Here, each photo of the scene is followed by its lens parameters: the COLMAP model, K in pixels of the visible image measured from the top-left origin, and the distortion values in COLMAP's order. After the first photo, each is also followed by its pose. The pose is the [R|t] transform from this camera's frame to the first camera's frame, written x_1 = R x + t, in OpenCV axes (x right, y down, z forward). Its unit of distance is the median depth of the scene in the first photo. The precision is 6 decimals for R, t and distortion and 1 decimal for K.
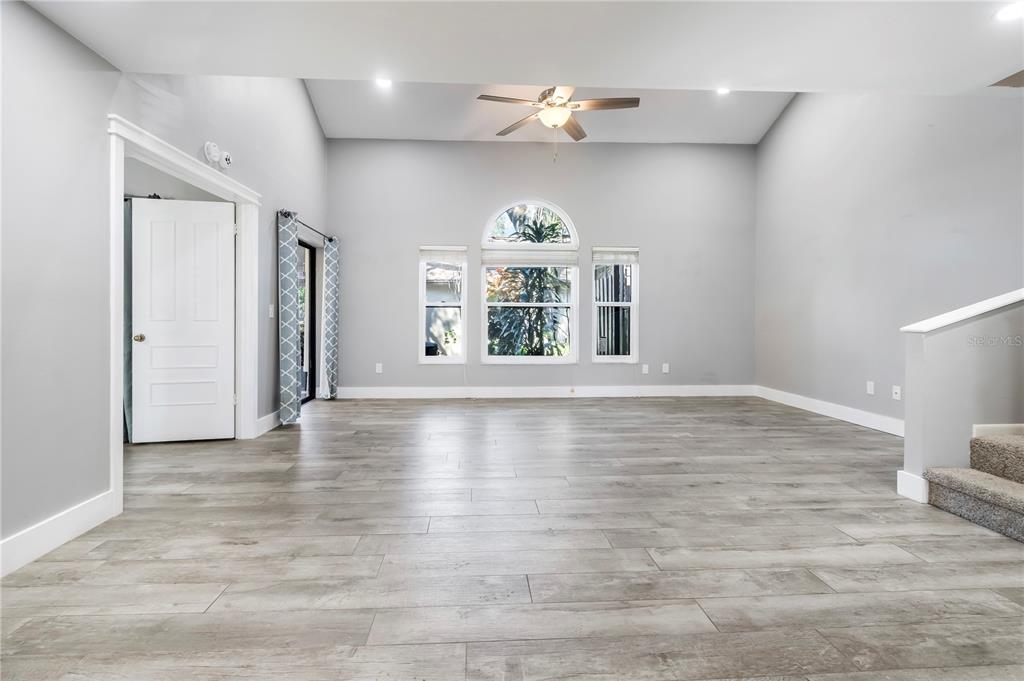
lens RADIAL K [[470.4, 0, 502.5], [0, 470.4, 320.9], [0, 0, 1]] dist [0.000650, -0.000176]
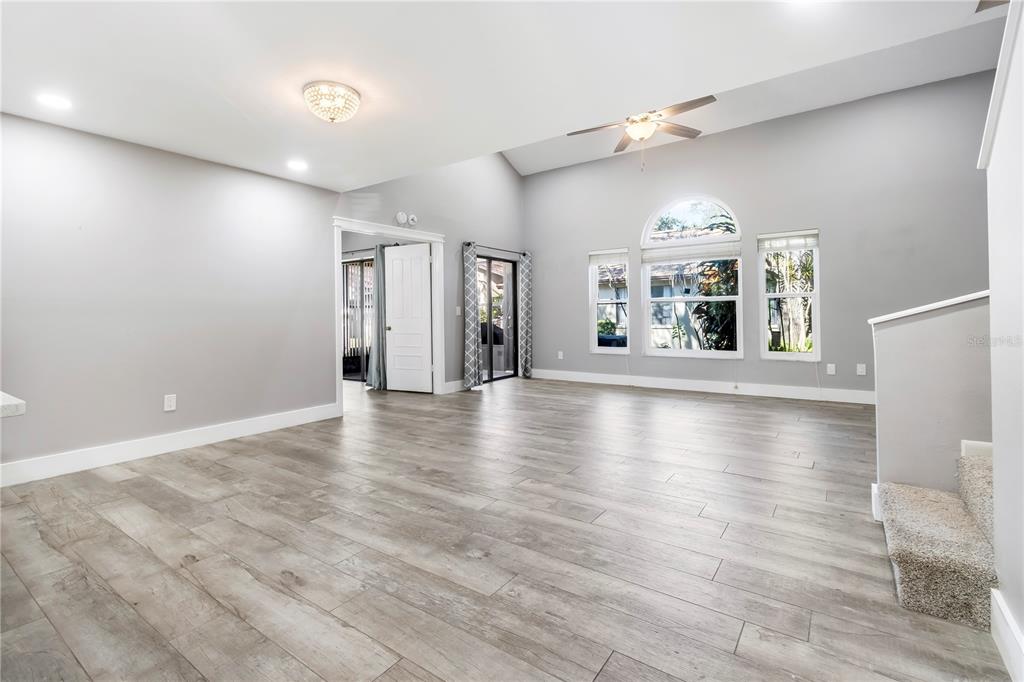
lens RADIAL K [[477.2, 0, 508.1], [0, 477.2, 312.5], [0, 0, 1]] dist [0.001922, 0.000144]
pose [[0.780386, -0.016210, -0.625088, 0.560970], [0.012190, 0.999868, -0.010710, 0.001674], [0.625179, 0.000738, 0.780481, -0.072597]]
